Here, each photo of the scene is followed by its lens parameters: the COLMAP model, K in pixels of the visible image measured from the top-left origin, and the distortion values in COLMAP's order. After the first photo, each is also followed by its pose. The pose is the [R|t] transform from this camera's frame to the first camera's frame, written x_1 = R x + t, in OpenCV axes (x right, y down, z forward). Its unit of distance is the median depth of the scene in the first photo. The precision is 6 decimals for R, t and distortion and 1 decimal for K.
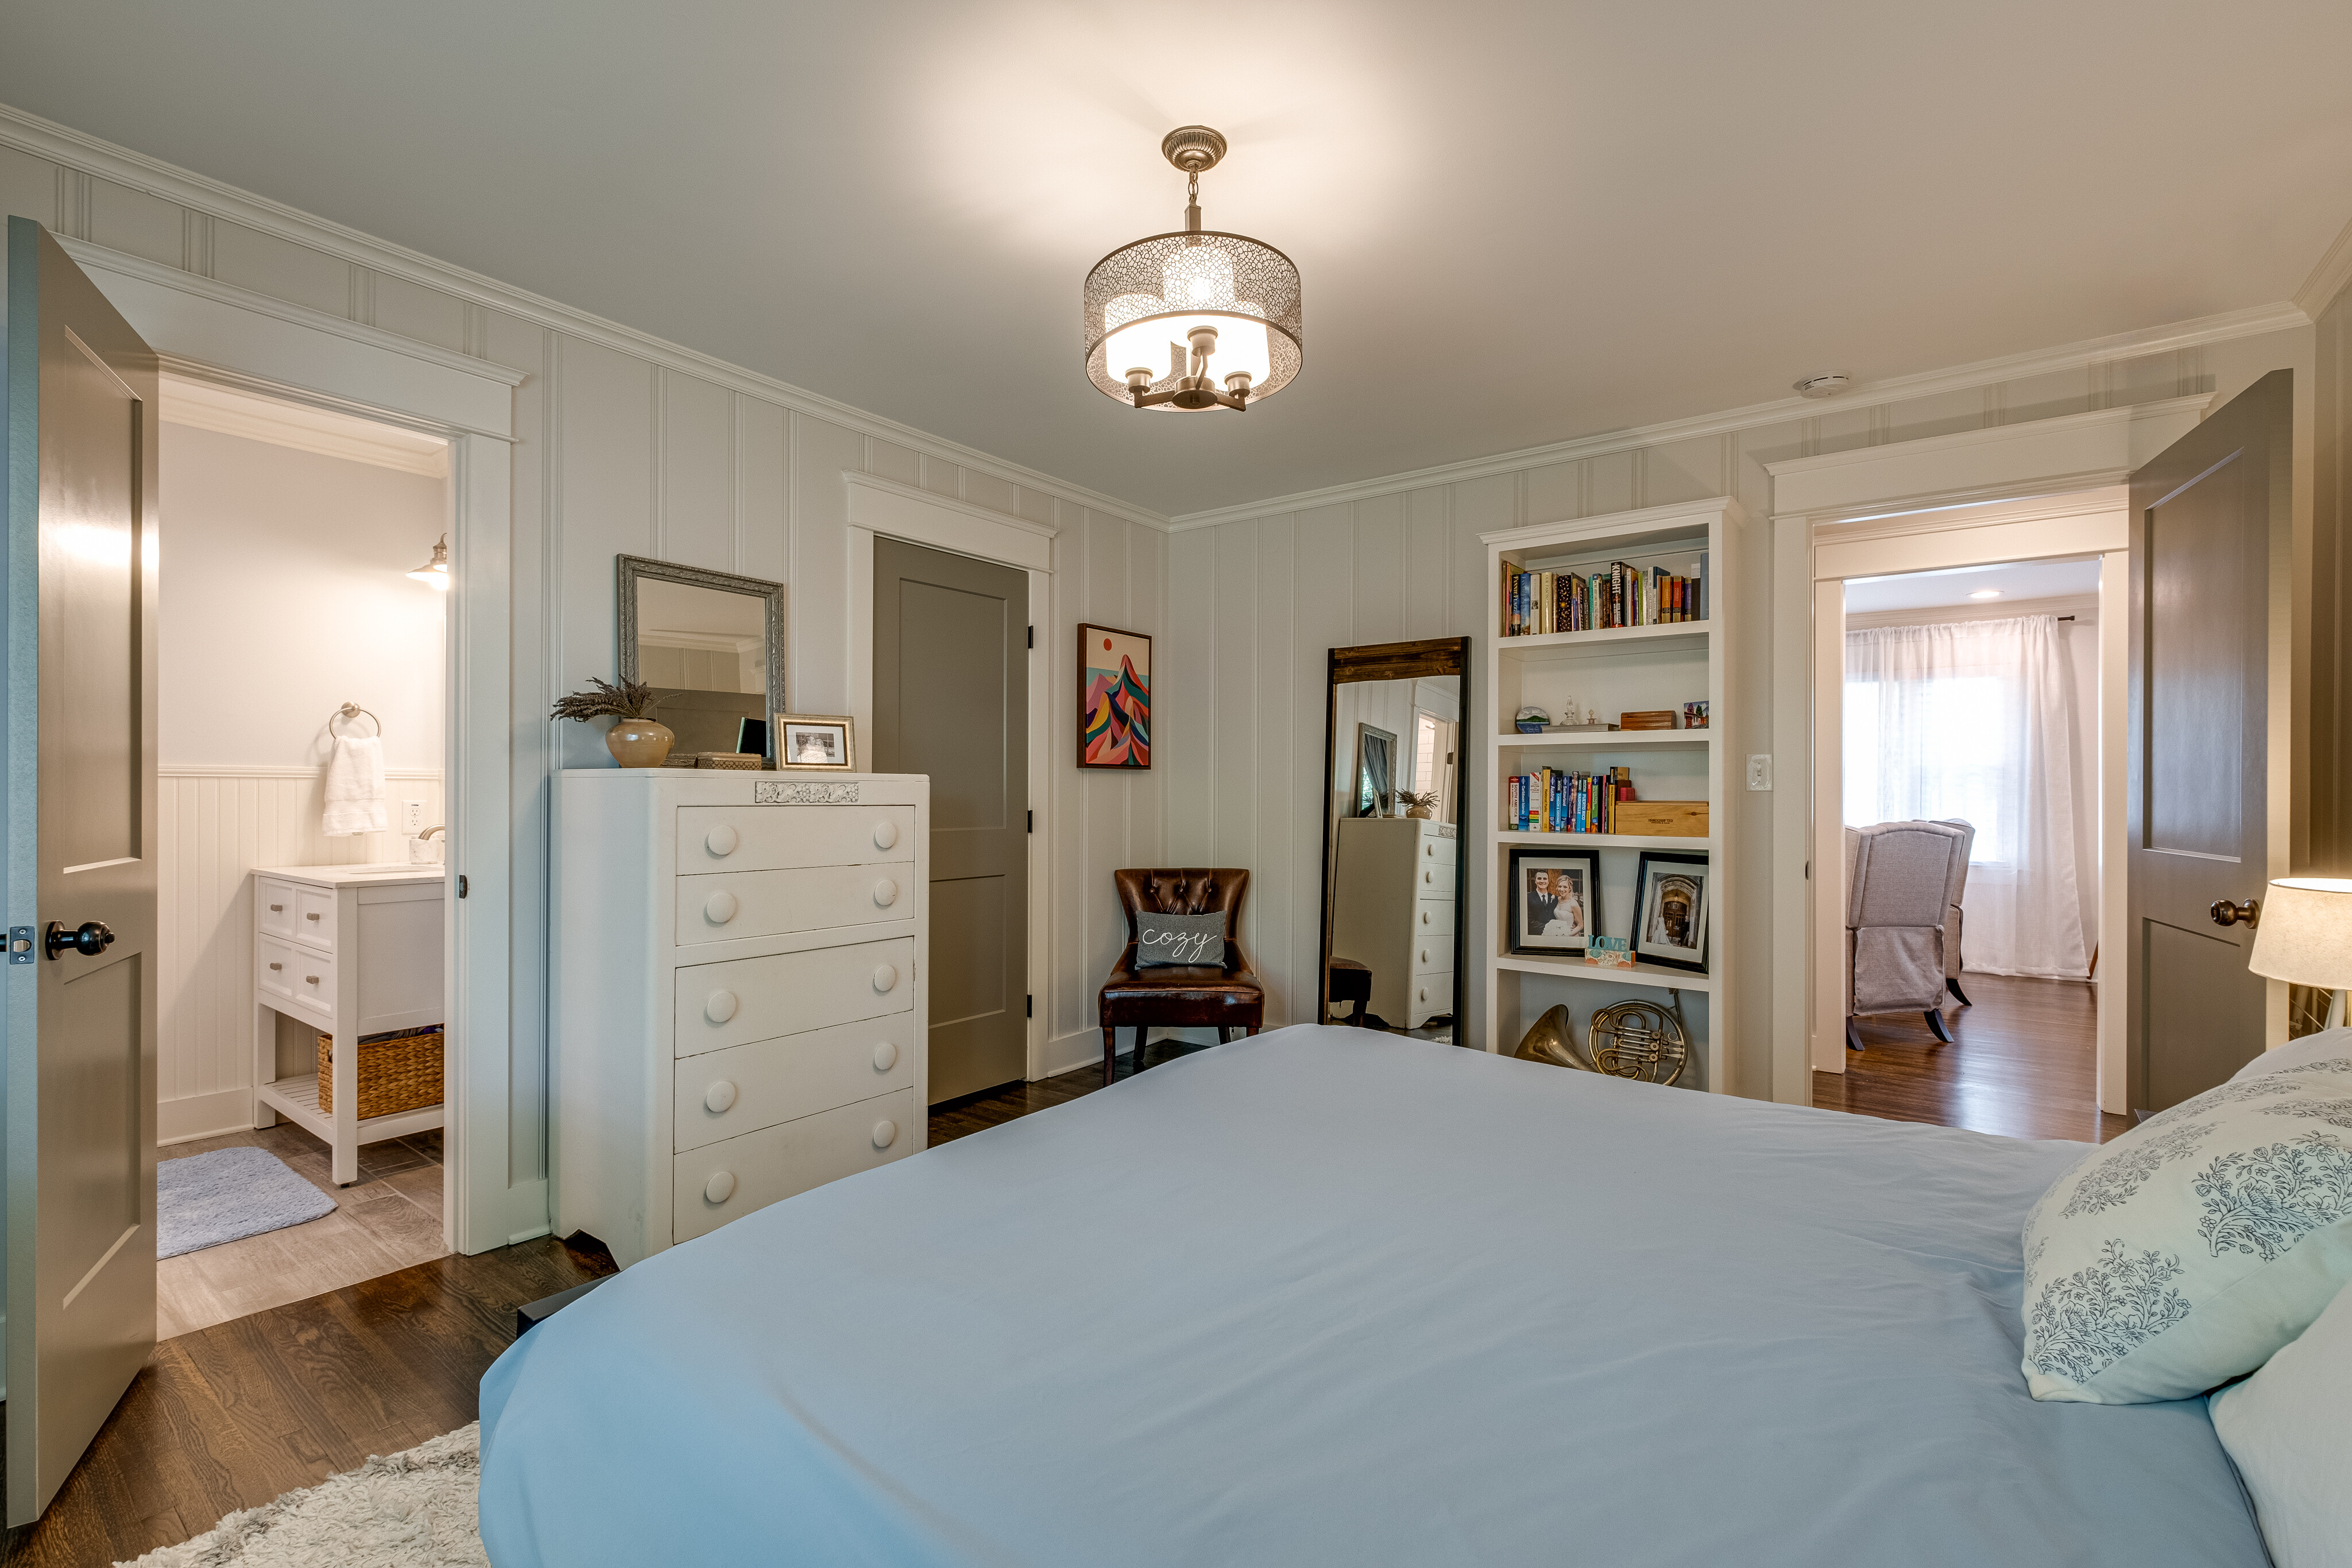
lens RADIAL K [[1048.4, 0, 1185.8], [0, 1048.4, 799.8], [0, 0, 1]] dist [-0.000935, -0.000088]
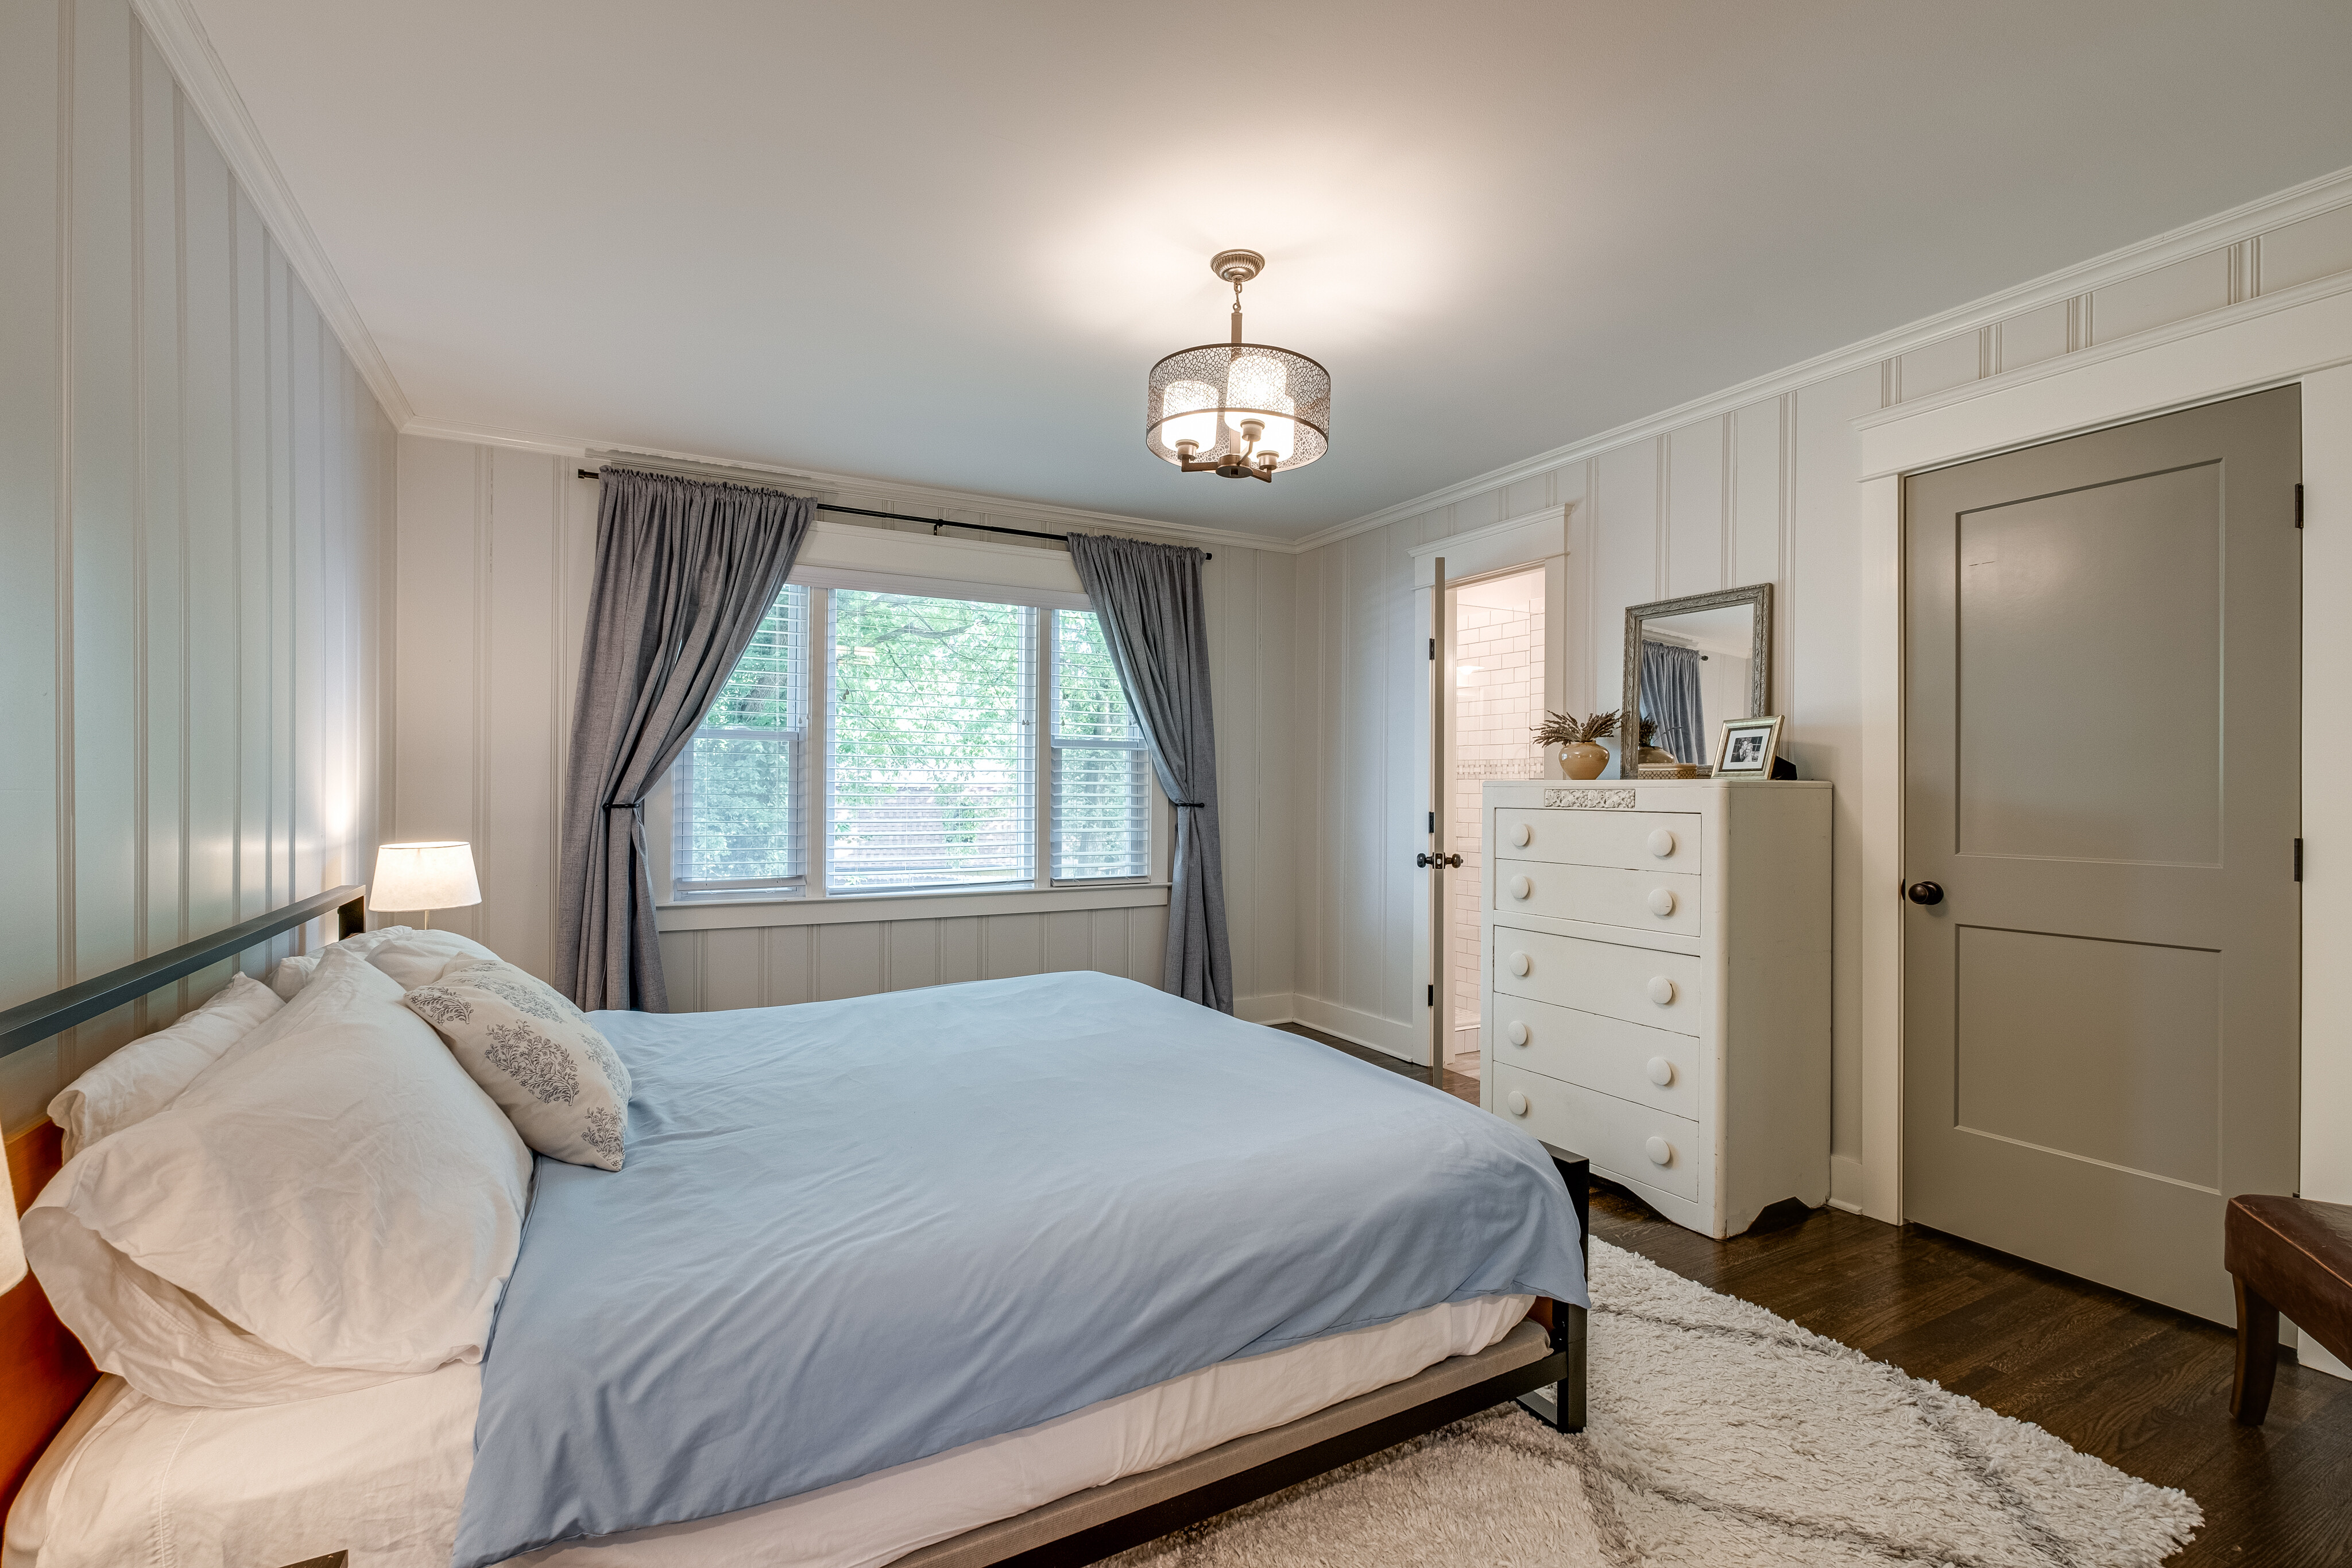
lens RADIAL K [[1048.4, 0, 1185.8], [0, 1048.4, 799.8], [0, 0, 1]] dist [-0.000935, -0.000088]
pose [[-0.422740, 0.002362, -0.906248, 0.860701], [-0.013290, 0.999873, 0.008805, -0.009808], [0.906154, 0.015766, -0.422655, 1.116659]]
